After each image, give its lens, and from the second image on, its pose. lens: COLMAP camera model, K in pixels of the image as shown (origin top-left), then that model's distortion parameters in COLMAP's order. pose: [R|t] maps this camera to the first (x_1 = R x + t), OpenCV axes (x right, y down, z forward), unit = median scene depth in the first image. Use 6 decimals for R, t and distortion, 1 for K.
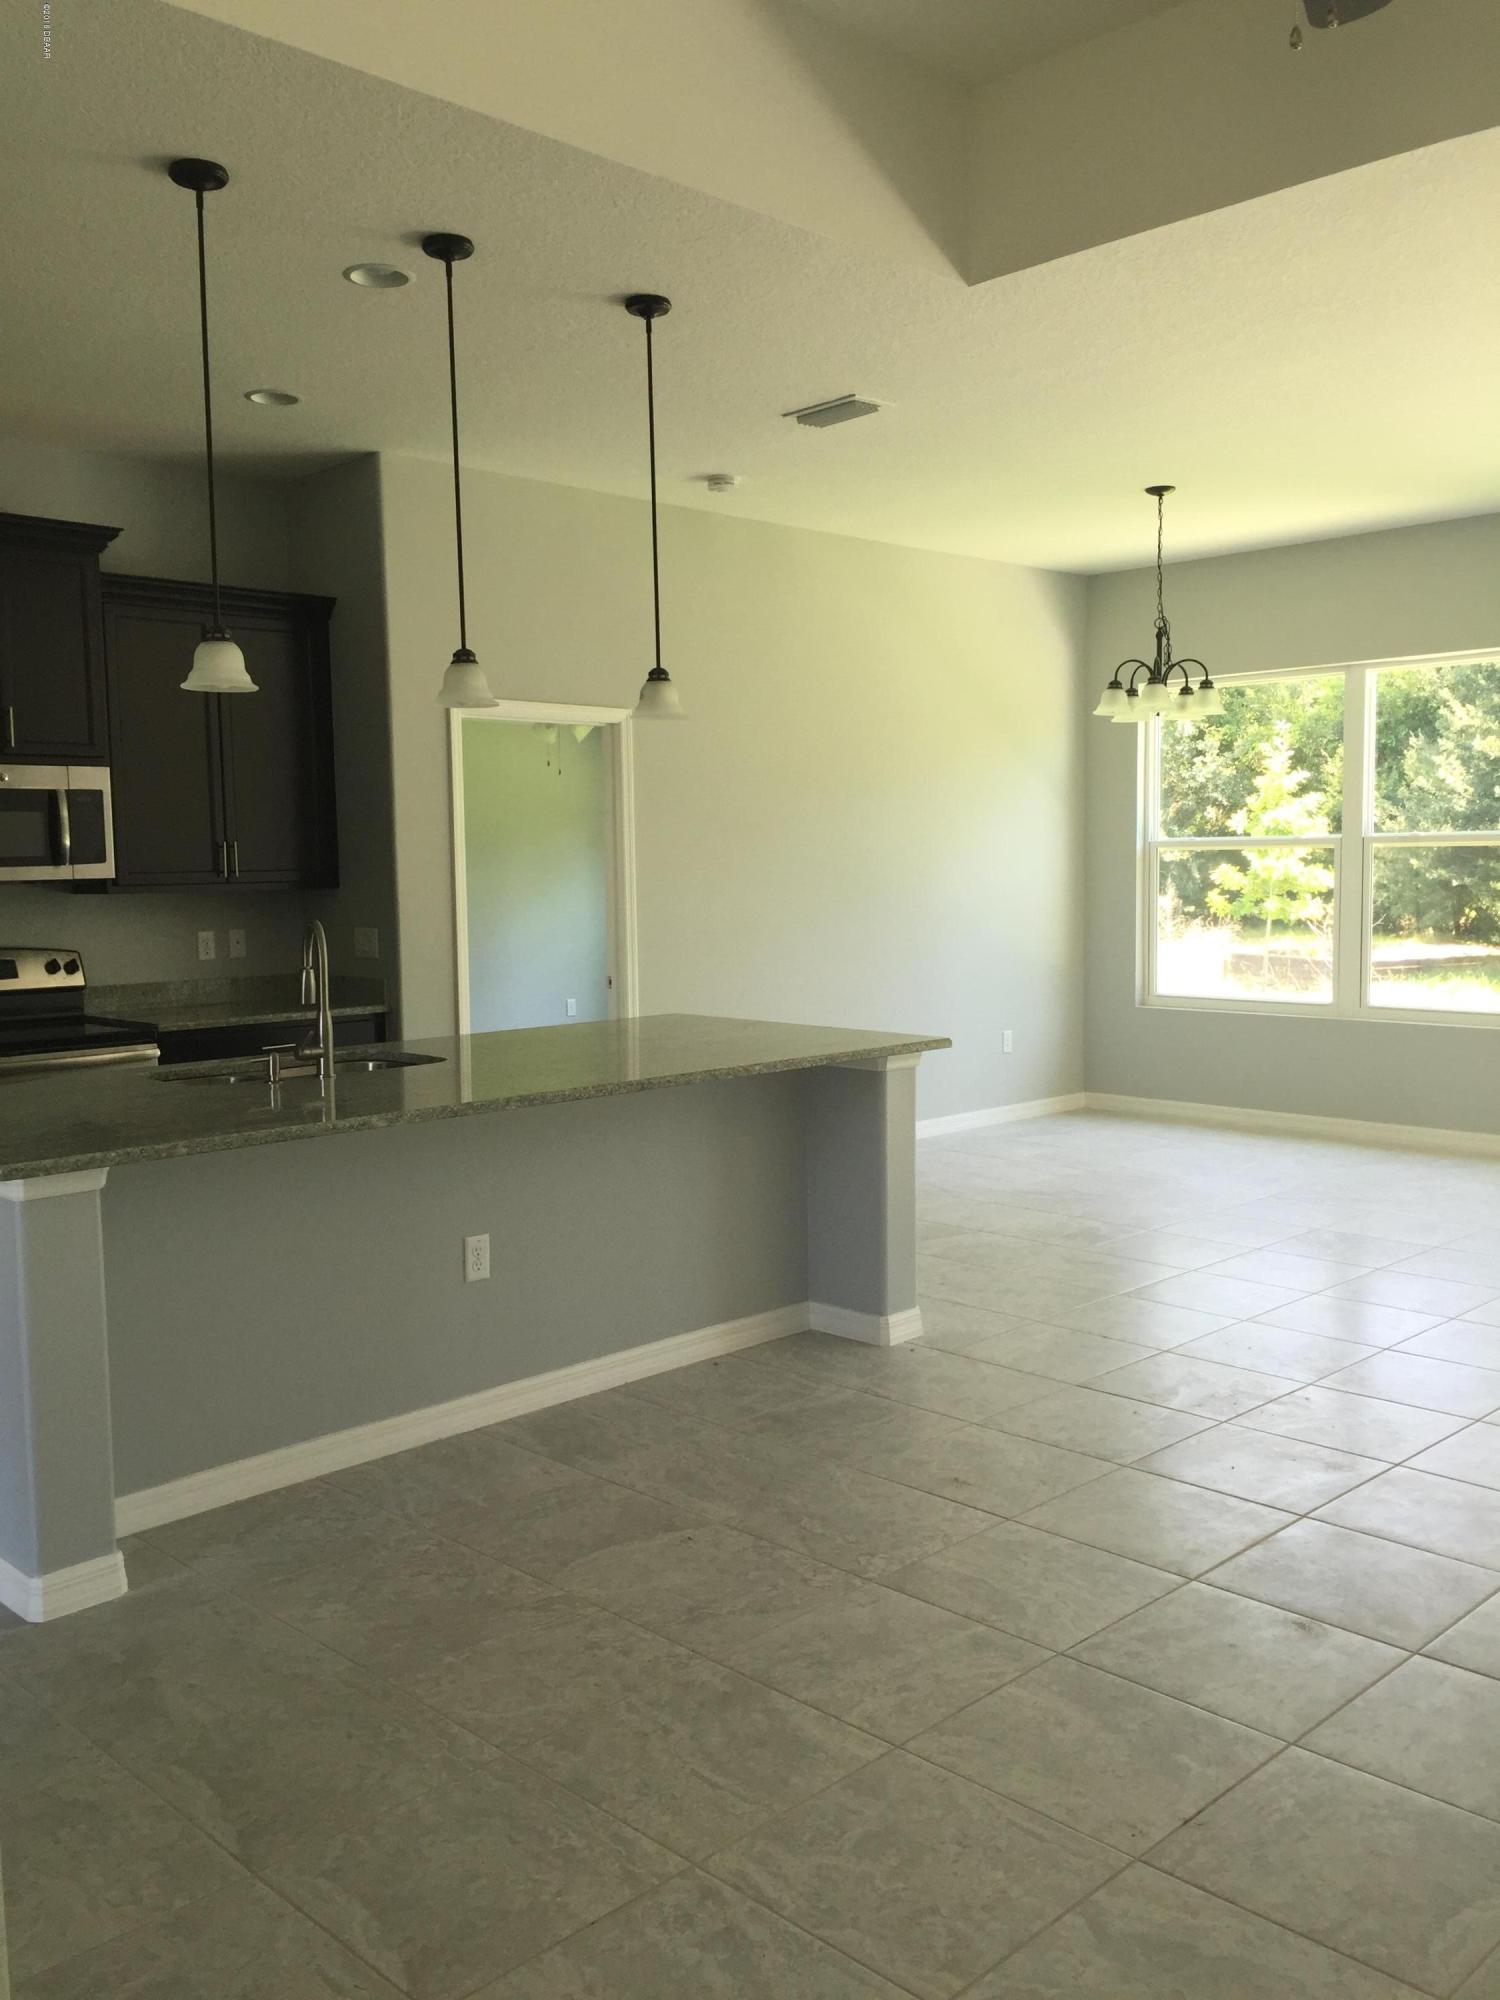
lens RADIAL K [[1718.0, 0, 746.4], [0, 1718.0, 1005.4], [0, 0, 1]] dist [0.066502, -0.081806]
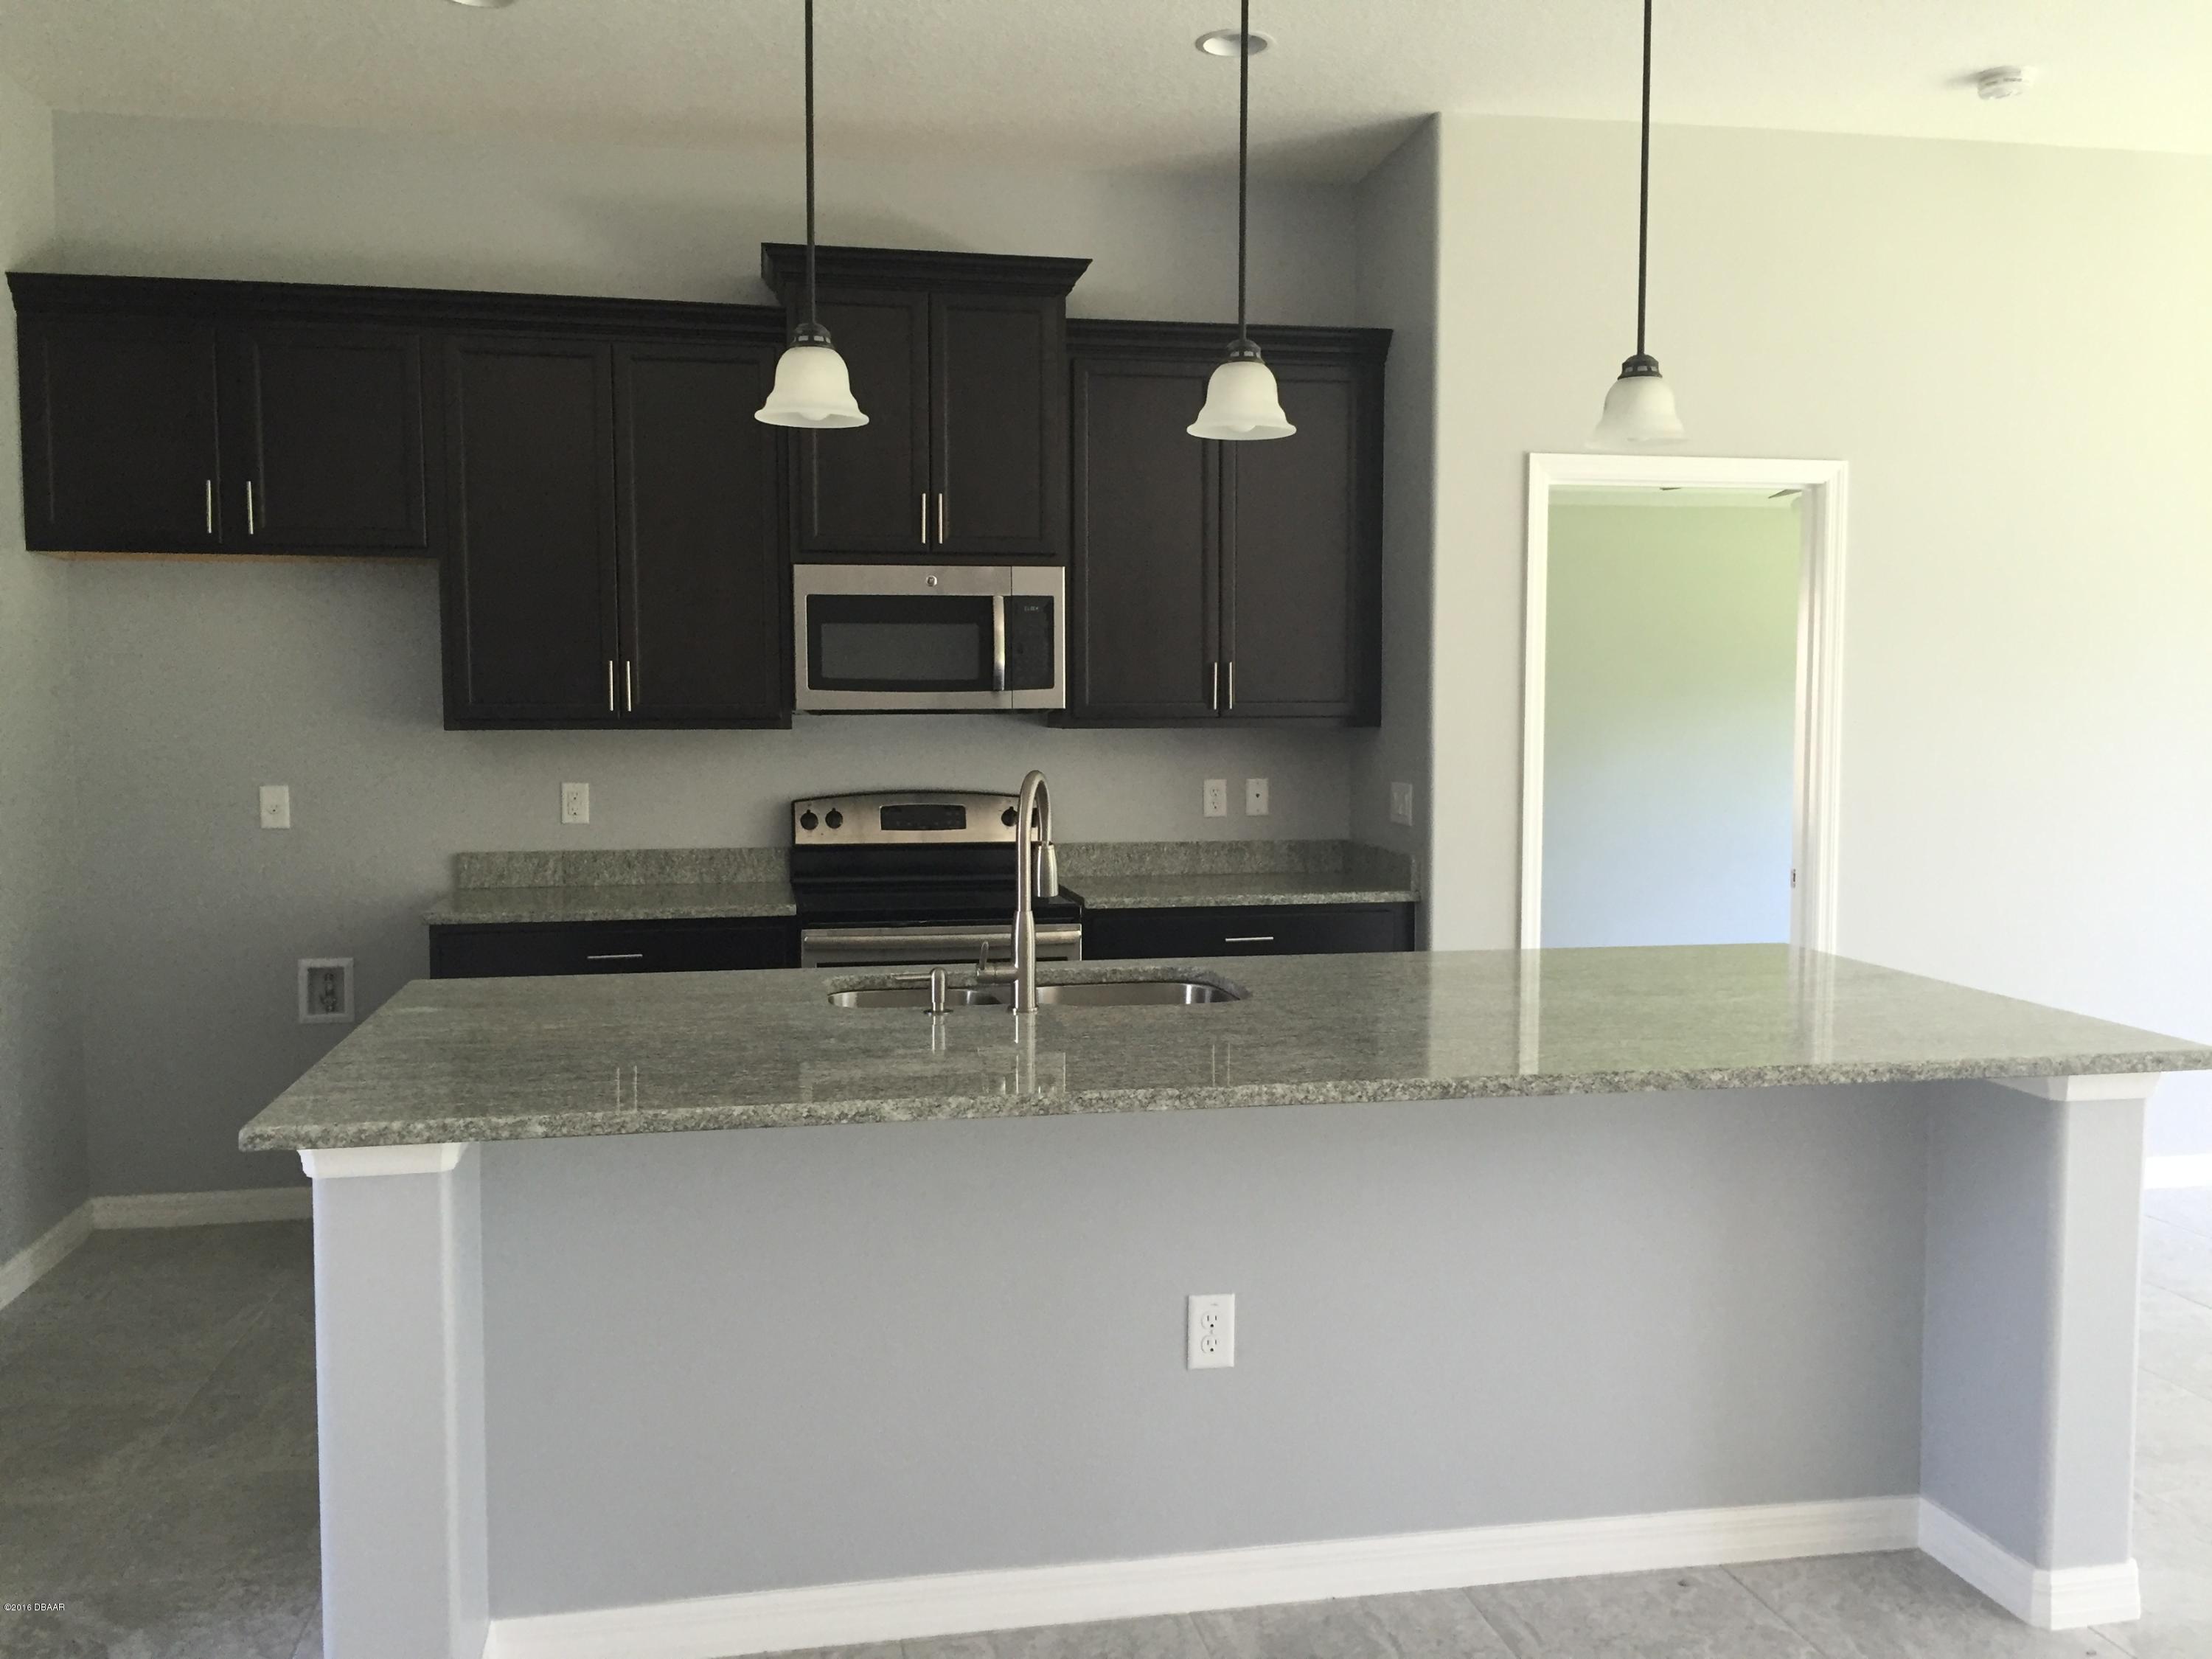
lens RADIAL K [[1900.1, 0, 1102.1], [0, 1900.1, 826.7], [0, 0, 1]] dist [0.066502, -0.081806]
pose [[0.830921, 0.050669, -0.554079, 0.130362], [-0.059157, 0.998245, 0.002572, -0.023457], [0.553237, 0.030641, 0.832460, 0.298083]]
